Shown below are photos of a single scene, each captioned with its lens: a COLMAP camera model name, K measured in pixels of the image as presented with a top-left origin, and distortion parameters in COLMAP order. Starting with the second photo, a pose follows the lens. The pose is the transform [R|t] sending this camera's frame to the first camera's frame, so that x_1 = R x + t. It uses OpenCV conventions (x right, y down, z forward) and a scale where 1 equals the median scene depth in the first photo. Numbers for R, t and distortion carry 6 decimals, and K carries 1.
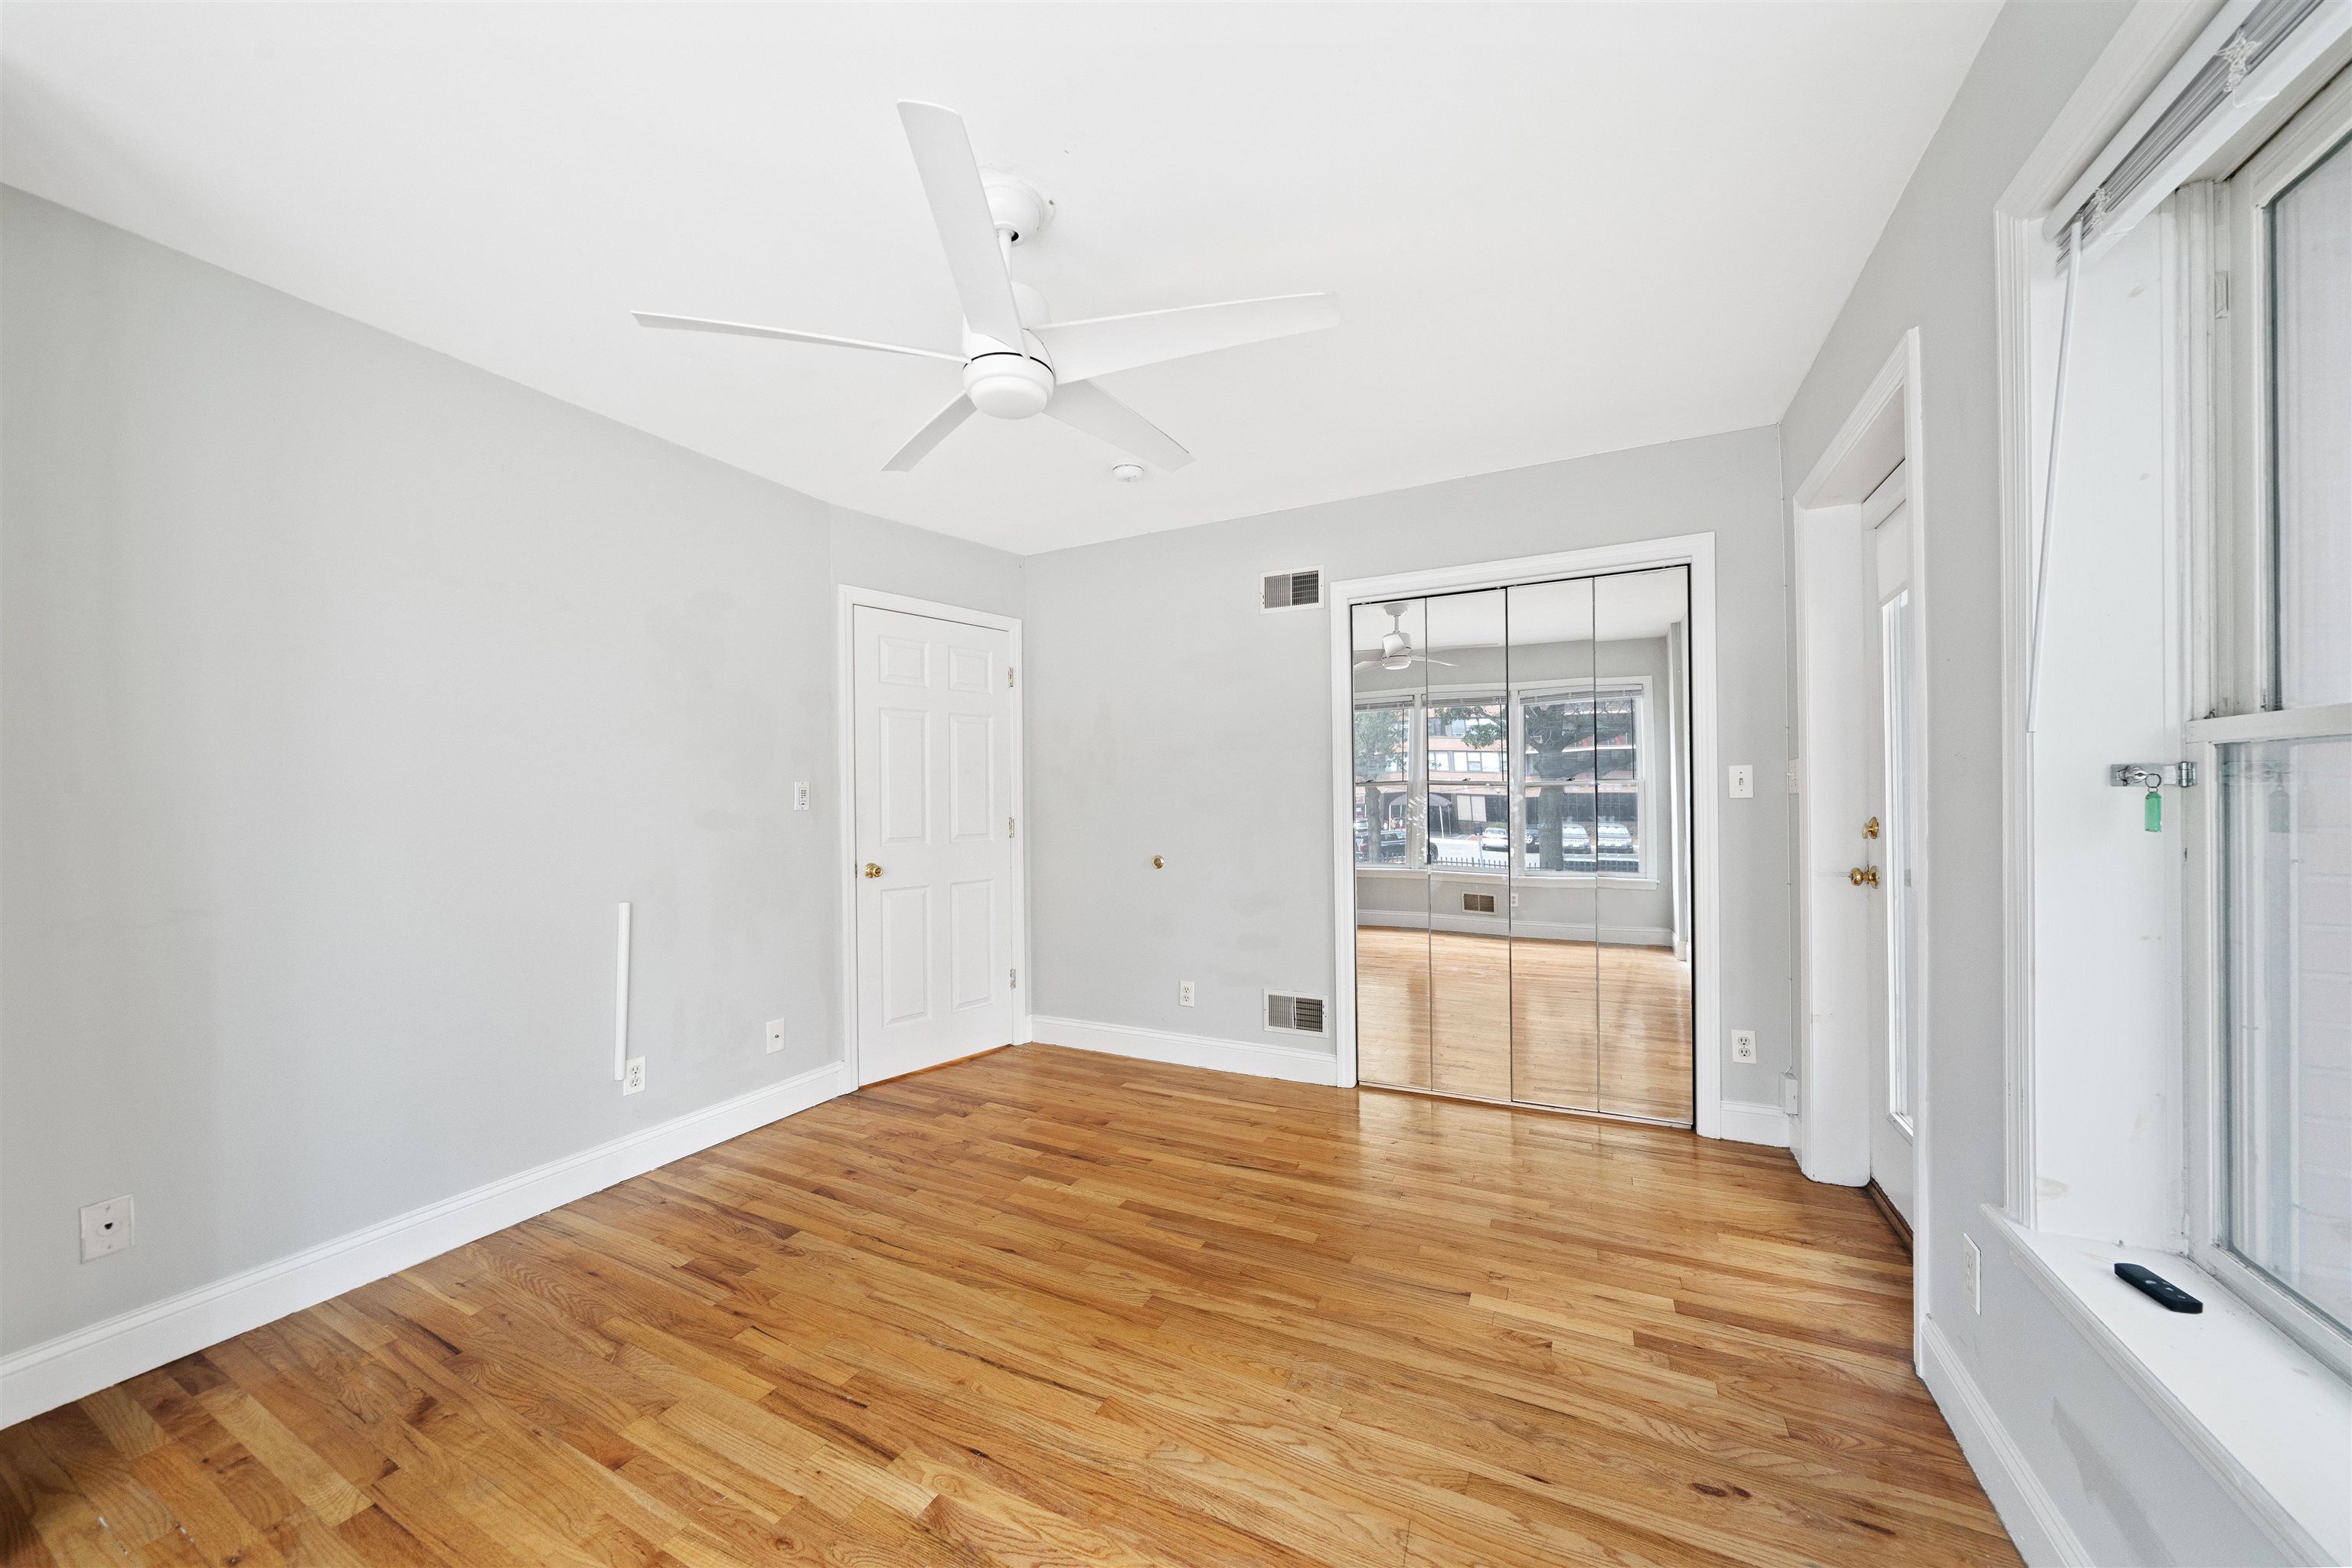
lens RADIAL K [[835.7, 0, 1176.0], [0, 835.7, 784.0], [0, 0, 1]] dist [-0.000622, 0.000026]
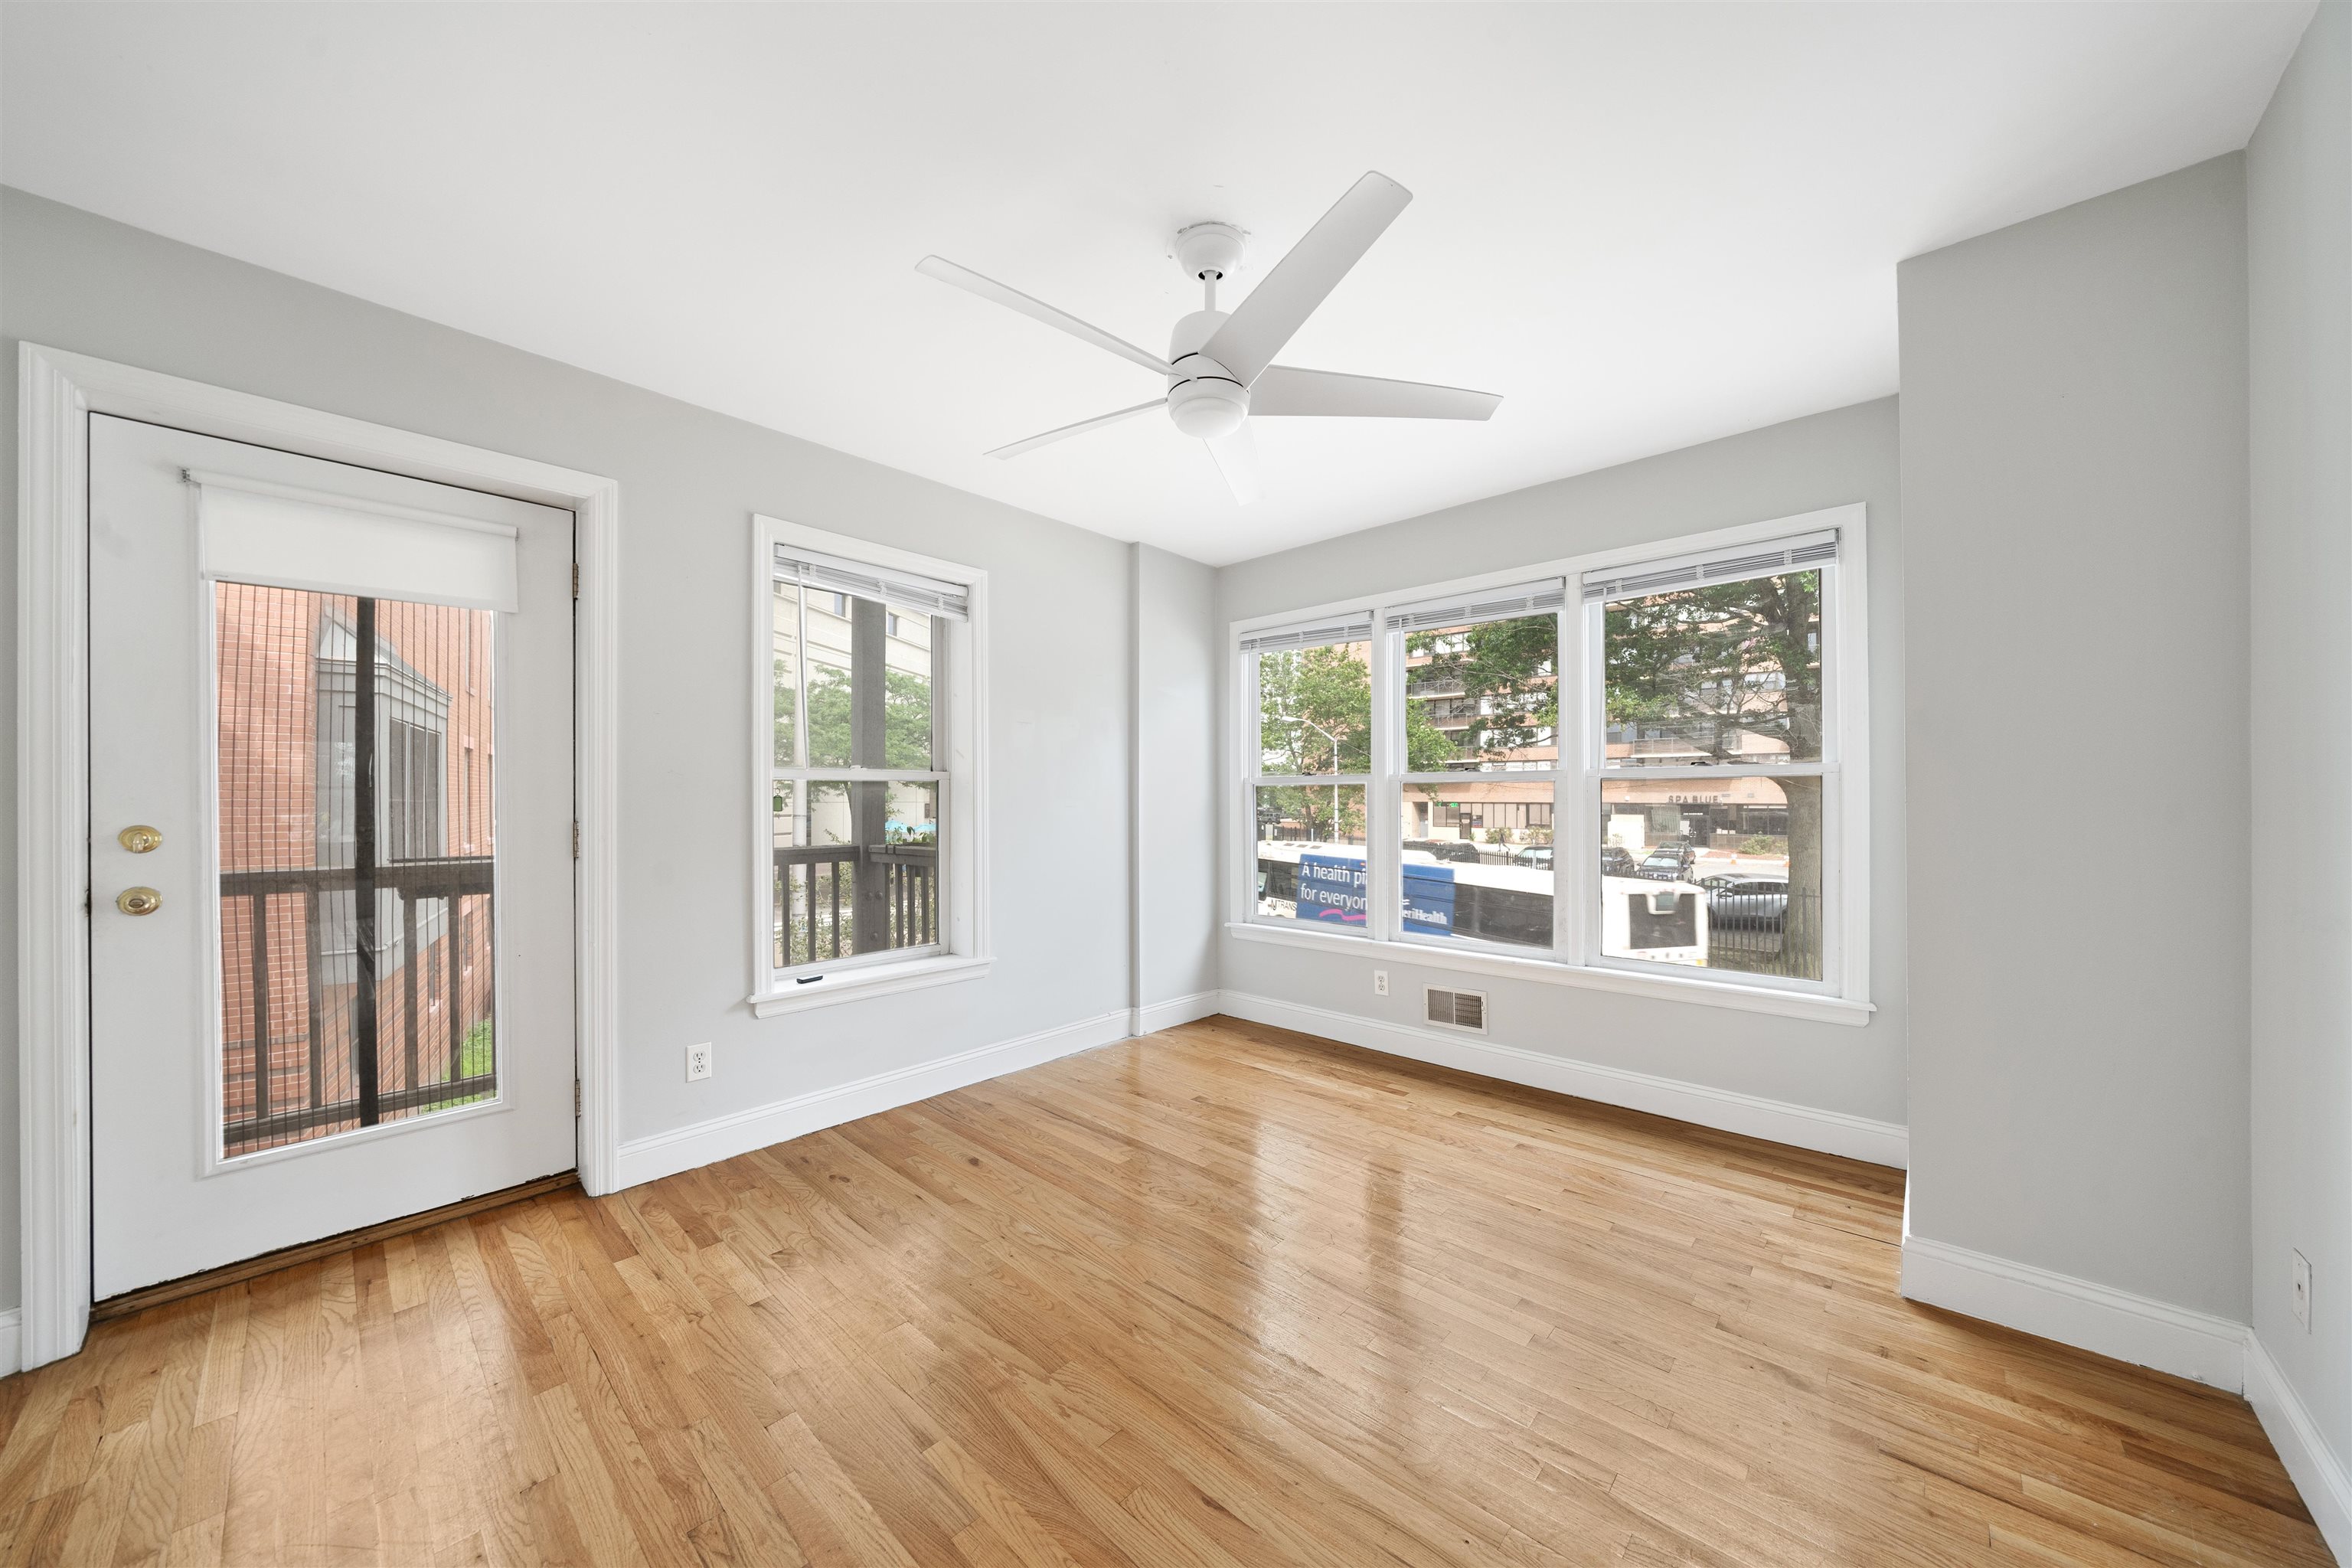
lens RADIAL K [[820.0, 0, 1172.1], [0, 820.0, 792.1], [0, 0, 1]] dist [-0.000406, -0.000037]
pose [[-0.957499, 0.022032, 0.287593, -0.332664], [0.015400, 0.999561, -0.025301, 0.039581], [-0.288024, -0.019797, -0.957419, 1.482070]]
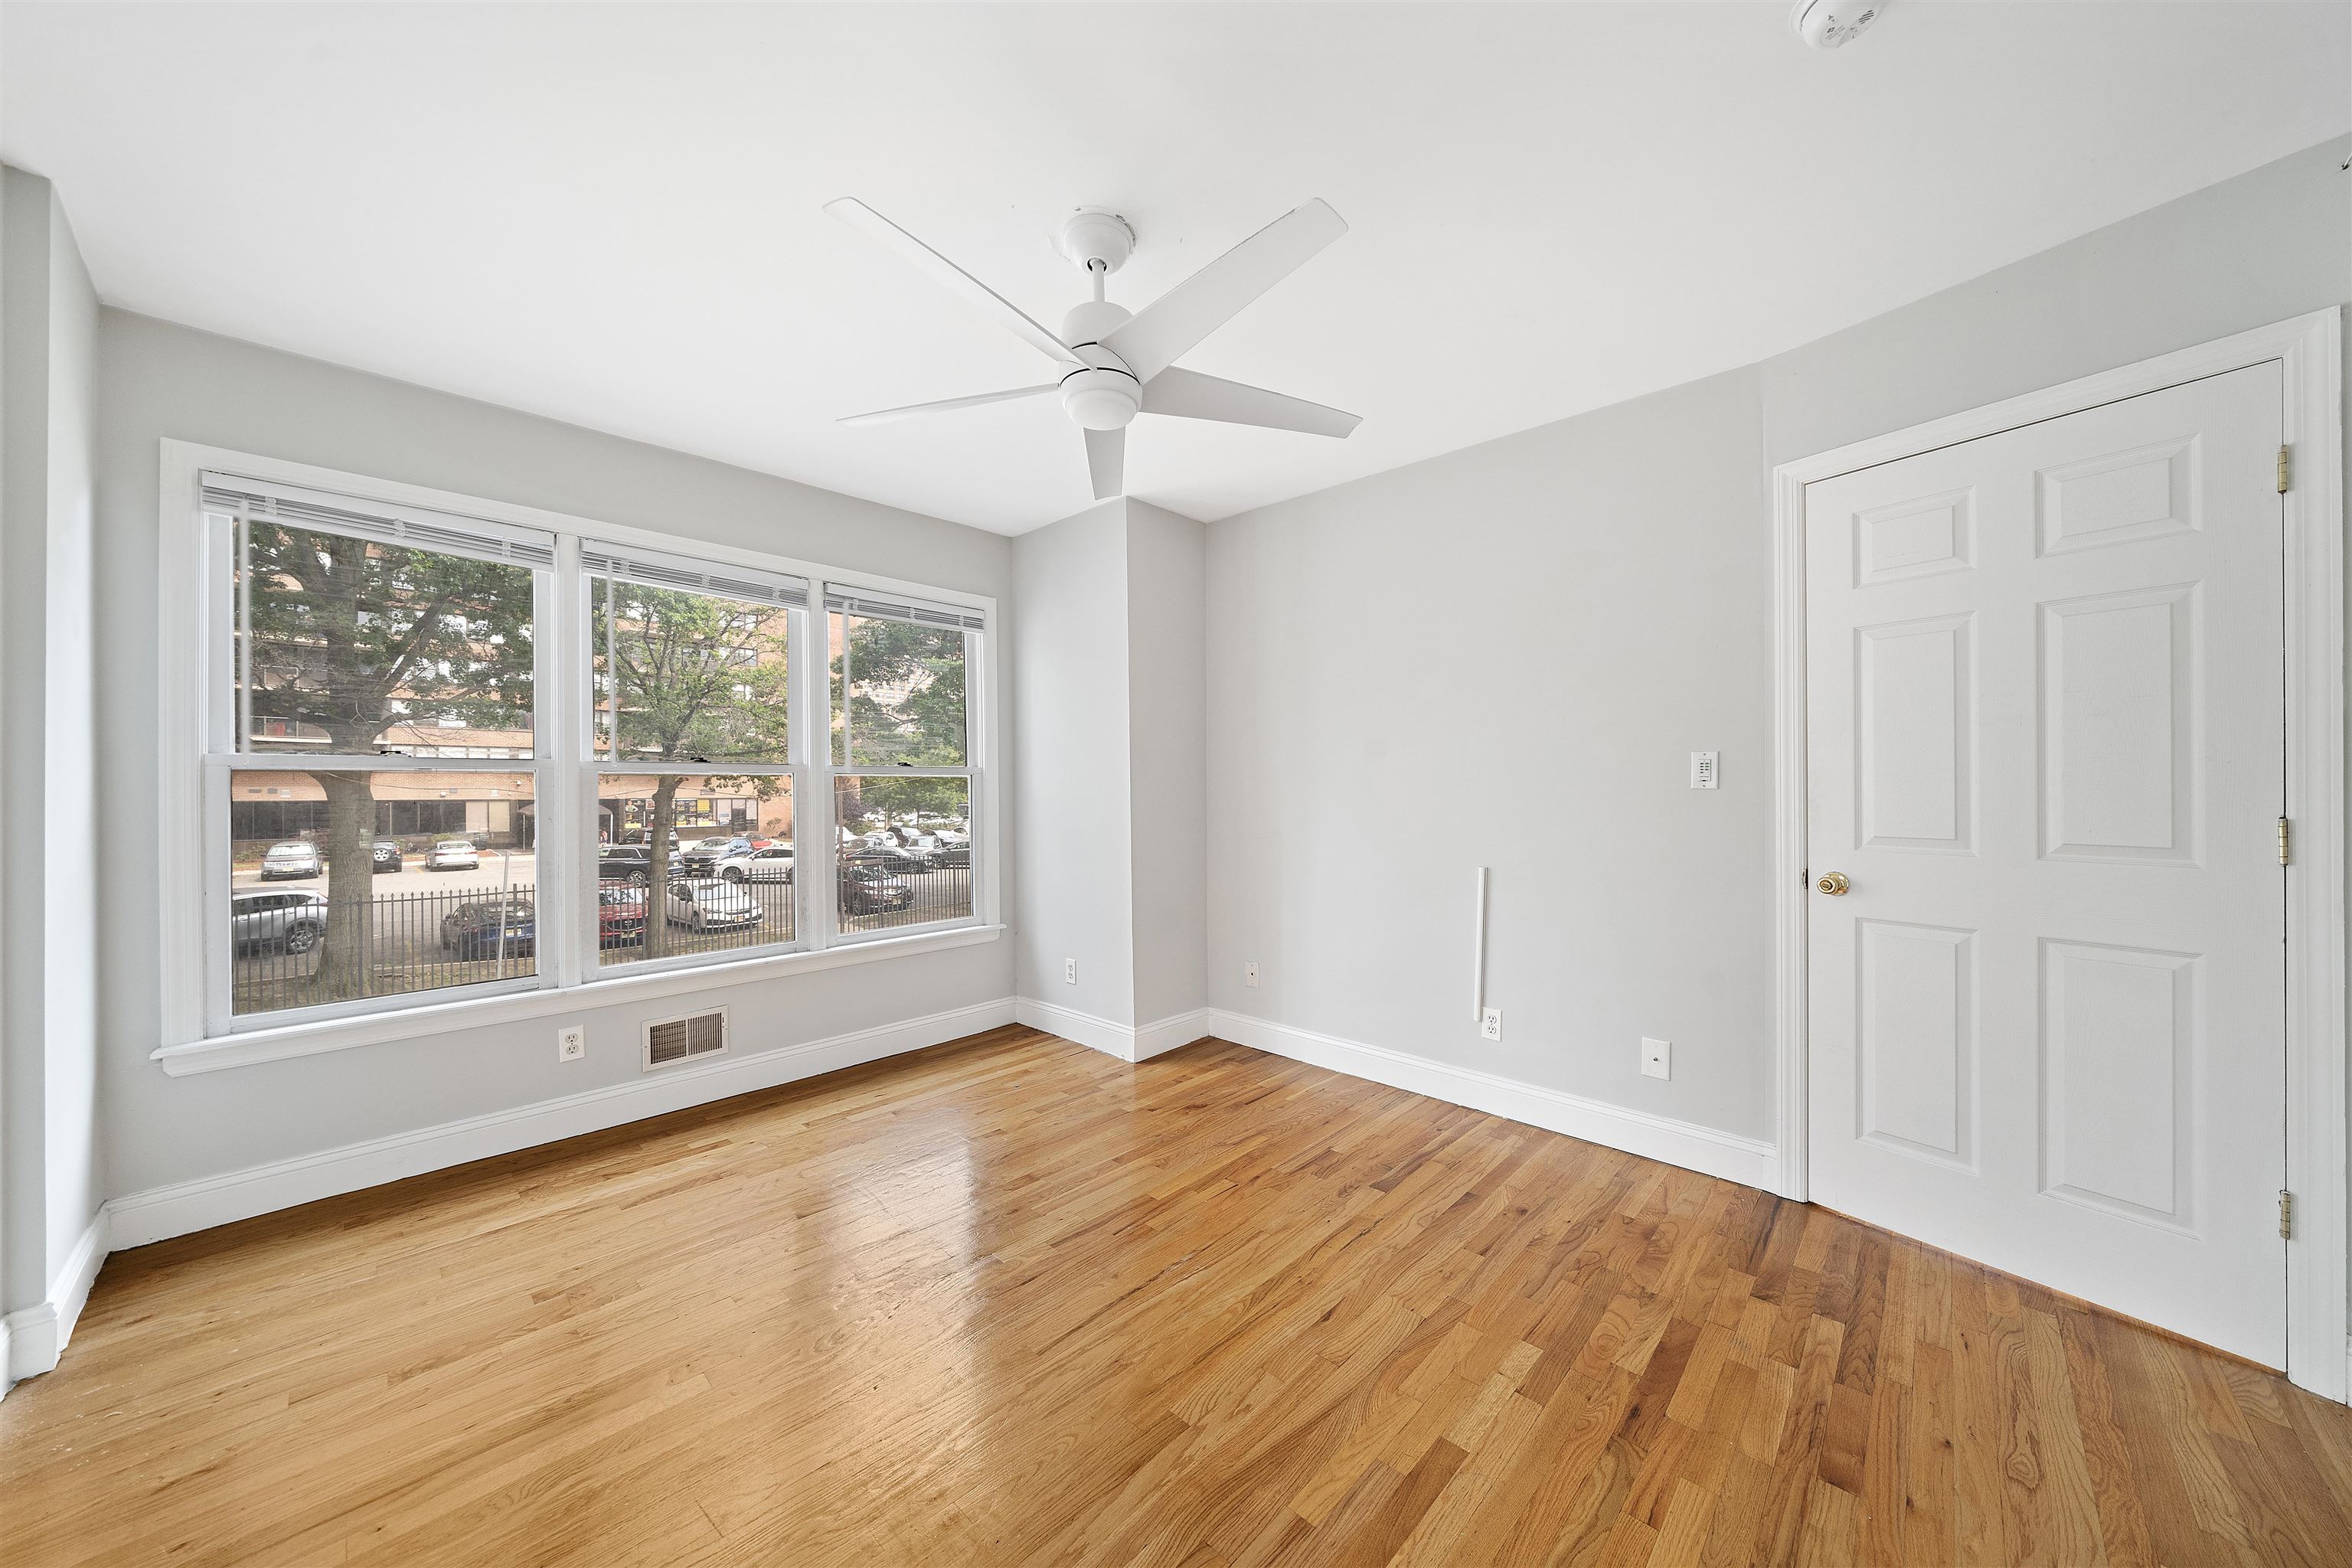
lens RADIAL K [[822.9, 0, 1163.5], [0, 822.9, 785.0], [0, 0, 1]] dist [-0.000828, -0.000016]
pose [[-0.299690, 0.013140, -0.953946, 0.577752], [0.021311, 0.999748, 0.007076, 0.016404], [0.953799, -0.018209, -0.299894, 1.016424]]
